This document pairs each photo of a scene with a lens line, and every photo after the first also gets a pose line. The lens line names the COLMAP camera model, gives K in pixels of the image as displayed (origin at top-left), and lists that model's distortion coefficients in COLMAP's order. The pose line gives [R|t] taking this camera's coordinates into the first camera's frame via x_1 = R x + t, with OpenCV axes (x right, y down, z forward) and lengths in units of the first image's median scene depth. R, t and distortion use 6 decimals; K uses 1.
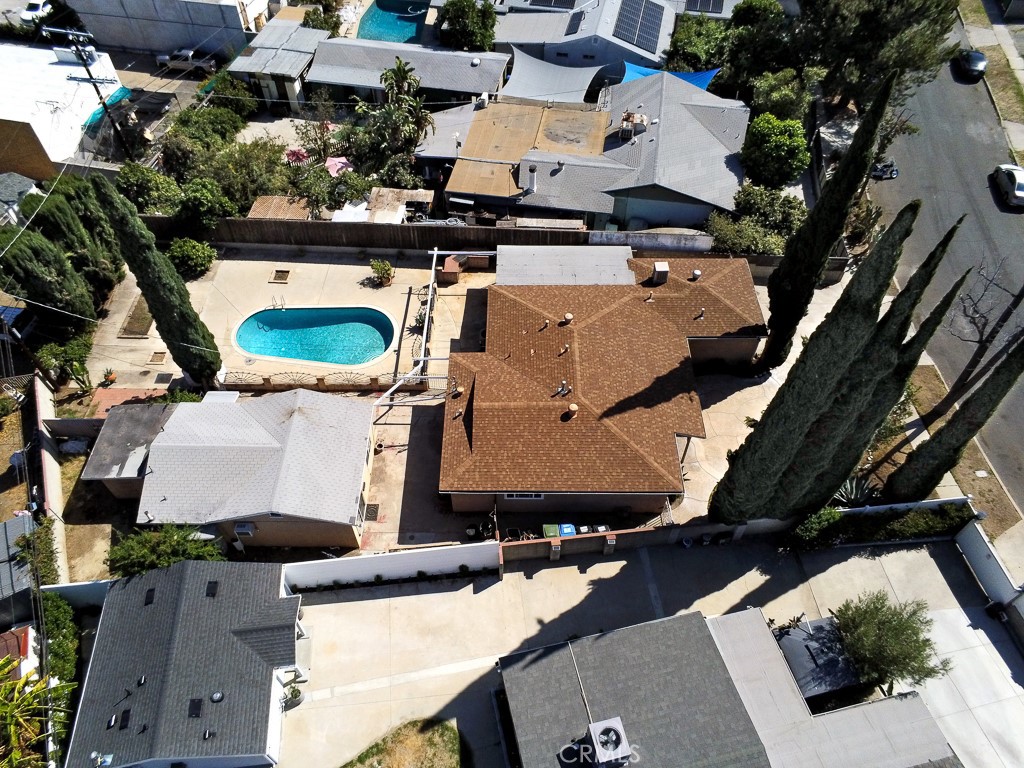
lens RADIAL K [[722.1, 0, 491.0], [0, 722.1, 395.2], [0, 0, 1]] dist [-0.000331, 0.006757]
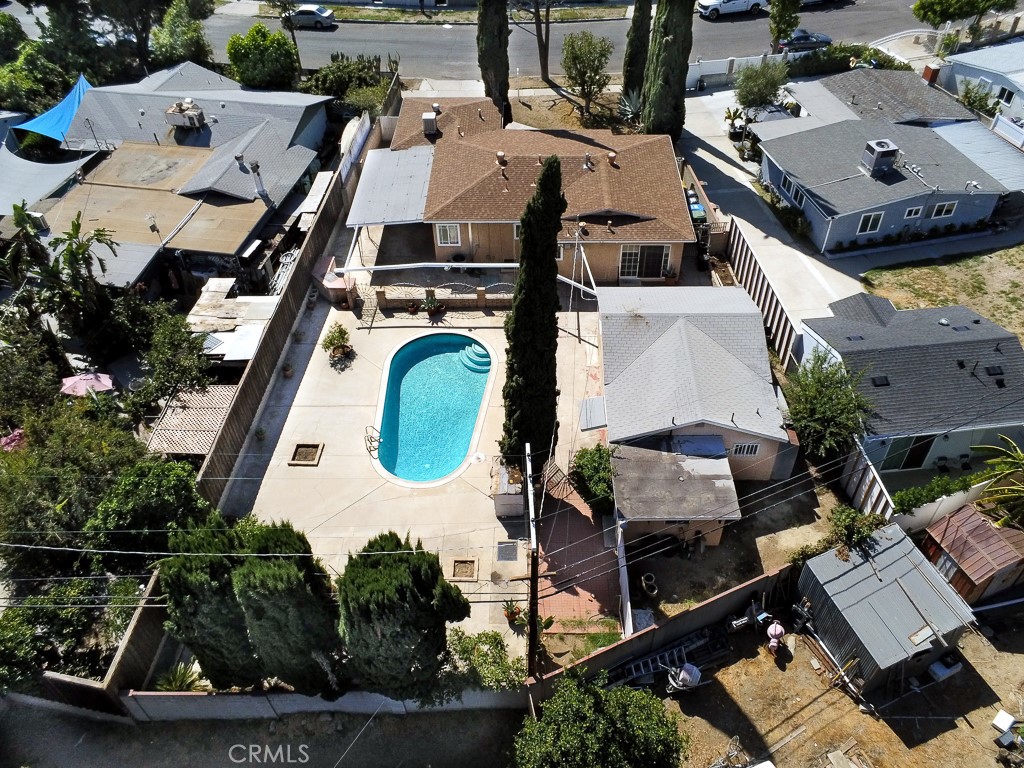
lens RADIAL K [[831.7, 0, 533.1], [0, 831.7, 401.6], [0, 0, 1]] dist [0.007211, 0.007669]
pose [[-0.018118, -0.685641, 0.727714, -0.959243], [0.785128, 0.440896, 0.434953, -0.415923], [-0.619068, 0.579230, 0.530328, 0.526150]]
